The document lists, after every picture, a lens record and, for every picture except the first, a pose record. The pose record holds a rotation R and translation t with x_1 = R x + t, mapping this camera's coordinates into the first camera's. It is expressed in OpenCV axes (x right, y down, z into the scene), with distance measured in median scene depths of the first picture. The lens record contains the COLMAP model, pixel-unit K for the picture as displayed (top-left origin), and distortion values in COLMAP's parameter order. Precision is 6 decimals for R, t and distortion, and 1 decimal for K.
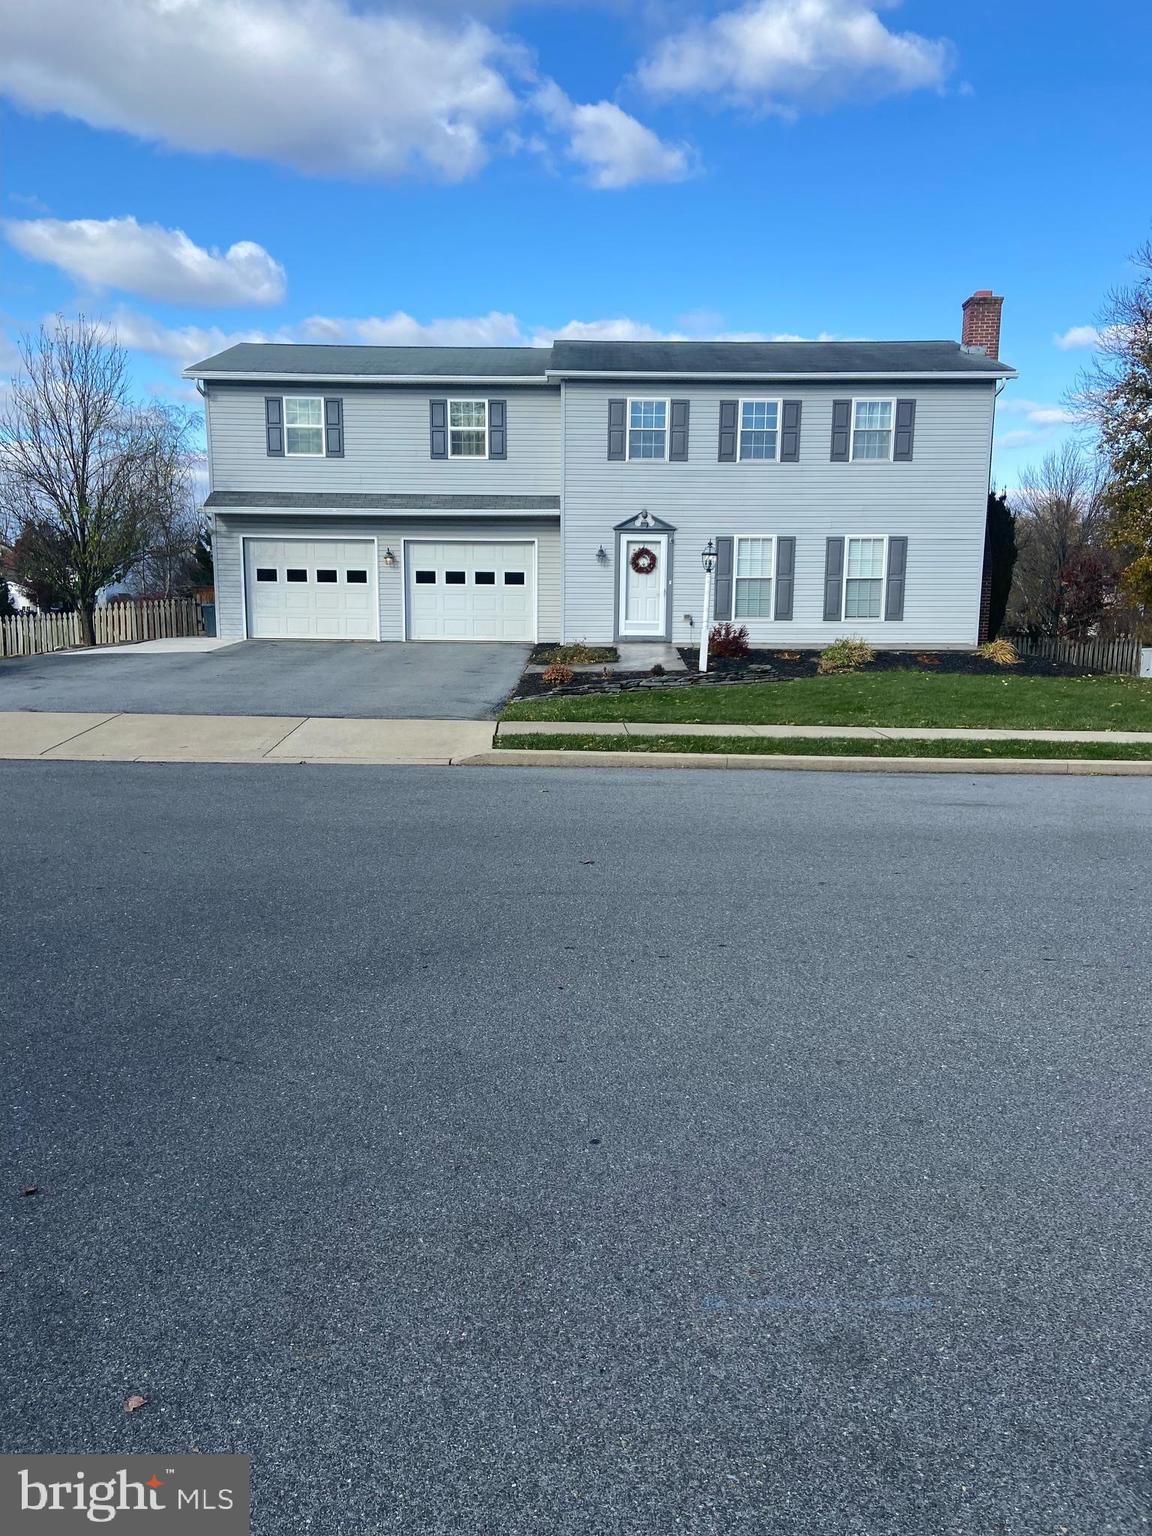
lens RADIAL K [[1170.7, 0, 576.0], [0, 1170.7, 768.0], [0, 0, 1]] dist [0.086652, -0.006982]
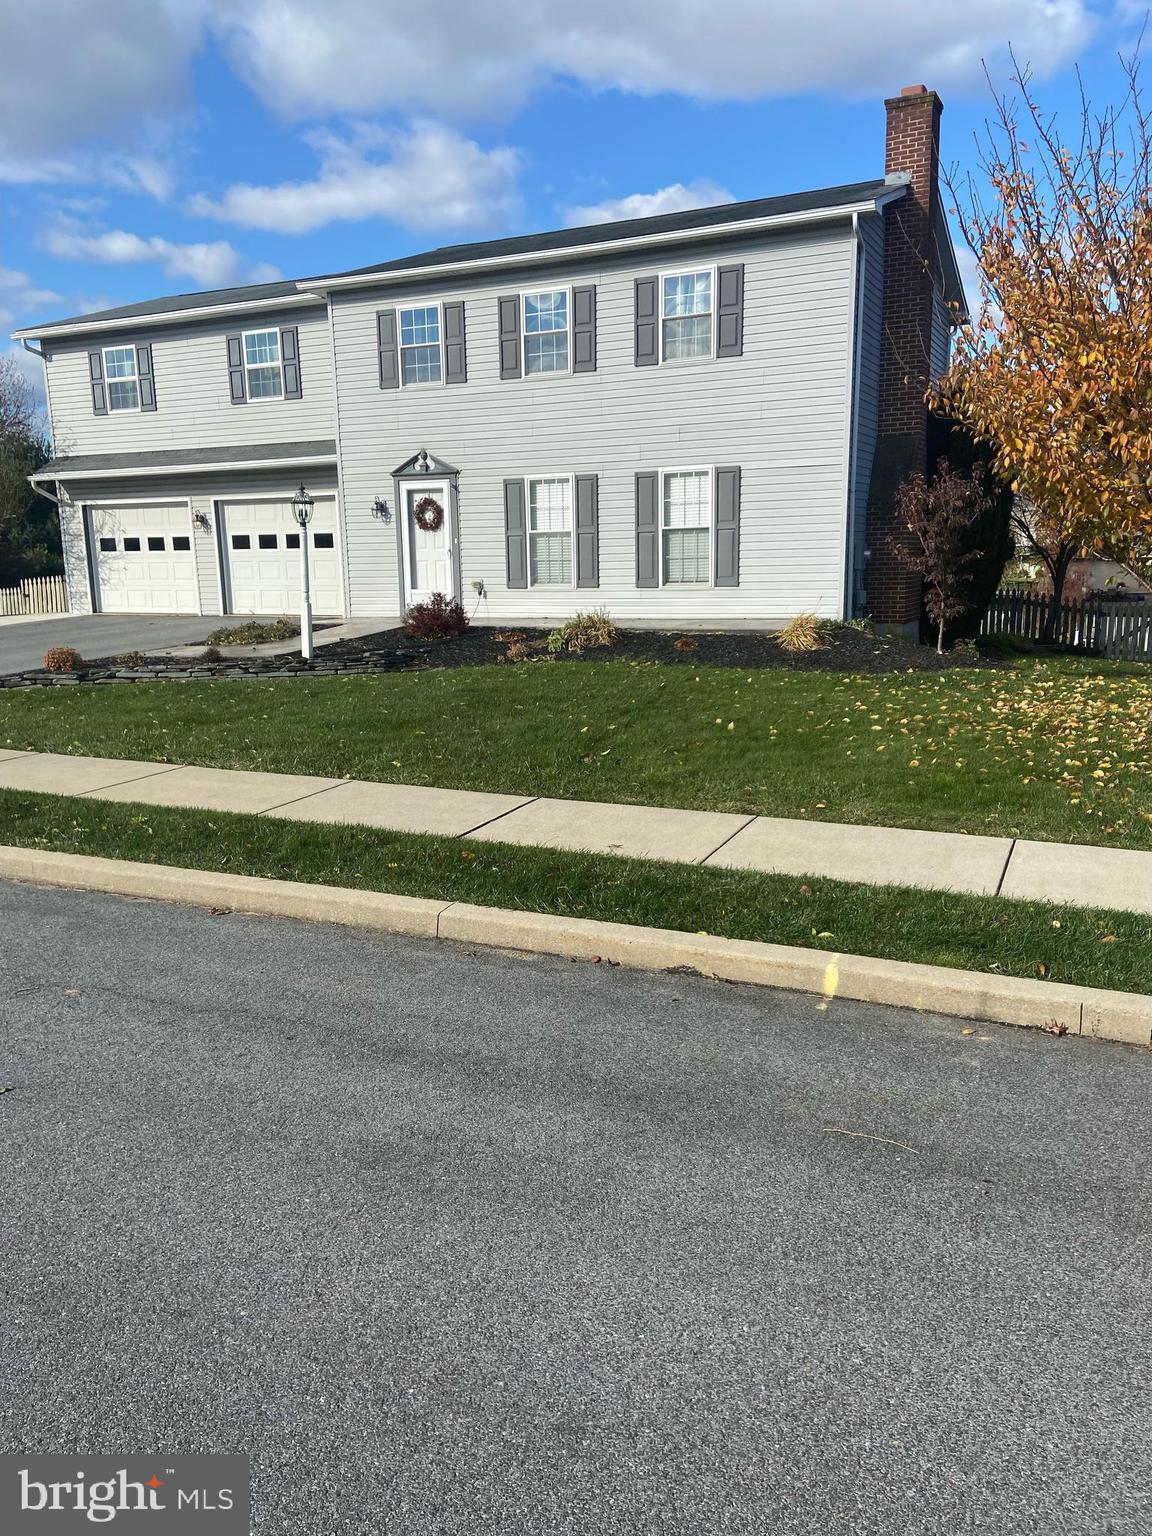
lens RADIAL K [[1170.7, 0, 576.0], [0, 1170.7, 768.0], [0, 0, 1]] dist [0.086652, -0.006982]
pose [[0.900825, 0.050052, -0.431288, 0.500219], [-0.031517, 0.998251, 0.050020, -0.047481], [0.433037, -0.031467, 0.900827, 0.316882]]
